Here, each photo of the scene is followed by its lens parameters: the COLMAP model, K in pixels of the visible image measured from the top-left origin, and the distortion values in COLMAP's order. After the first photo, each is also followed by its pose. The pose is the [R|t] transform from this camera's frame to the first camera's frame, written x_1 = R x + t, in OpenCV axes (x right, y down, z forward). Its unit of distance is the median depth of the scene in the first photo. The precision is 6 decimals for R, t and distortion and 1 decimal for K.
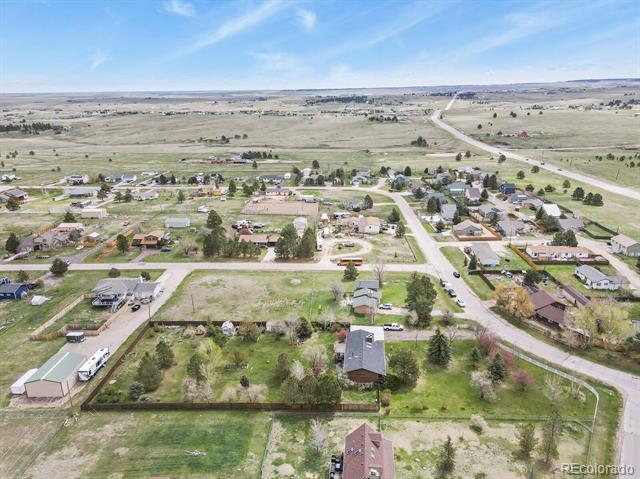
lens RADIAL K [[464.2, 0, 321.6], [0, 464.2, 238.3], [0, 0, 1]] dist [0.039907, 0.031936]
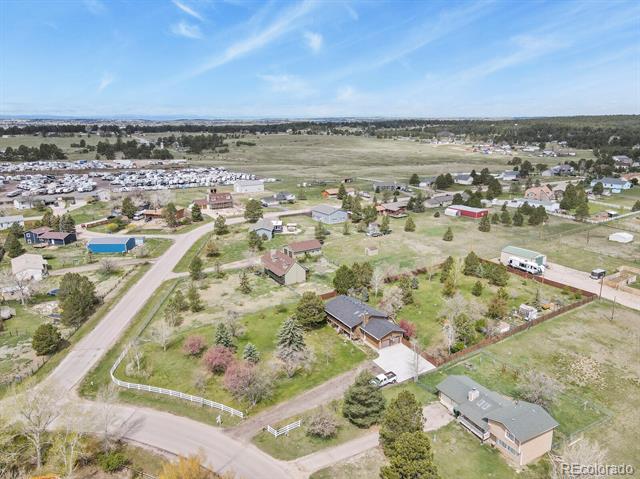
lens RADIAL K [[464.2, 0, 321.6], [0, 464.2, 238.3], [0, 0, 1]] dist [0.039907, 0.031936]
pose [[-0.815946, 0.168304, -0.553088, 0.781300], [-0.159544, 0.853984, 0.495234, -0.398930], [0.555678, 0.492326, -0.669953, 1.854689]]
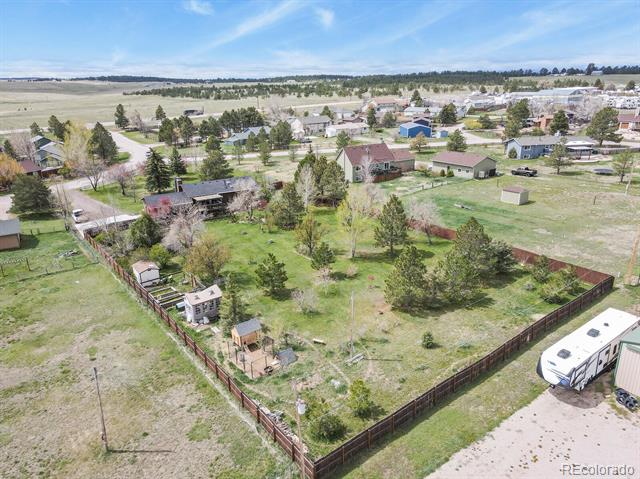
lens RADIAL K [[464.2, 0, 321.6], [0, 464.2, 238.3], [0, 0, 1]] dist [0.039907, 0.031936]
pose [[-0.621131, -0.228943, 0.749521, -0.730752], [0.267806, 0.836803, 0.477535, 0.012128], [-0.736530, 0.497338, -0.458452, 1.534780]]
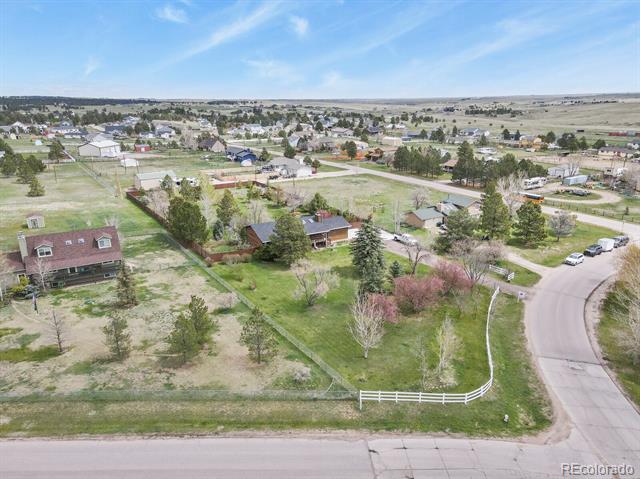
lens RADIAL K [[464.2, 0, 321.6], [0, 464.2, 238.3], [0, 0, 1]] dist [0.039907, 0.031936]
pose [[0.572348, 0.250607, -0.780778, 0.886709], [-0.254282, 0.959460, 0.121559, 0.199289], [0.779589, 0.128964, 0.612870, 0.704177]]
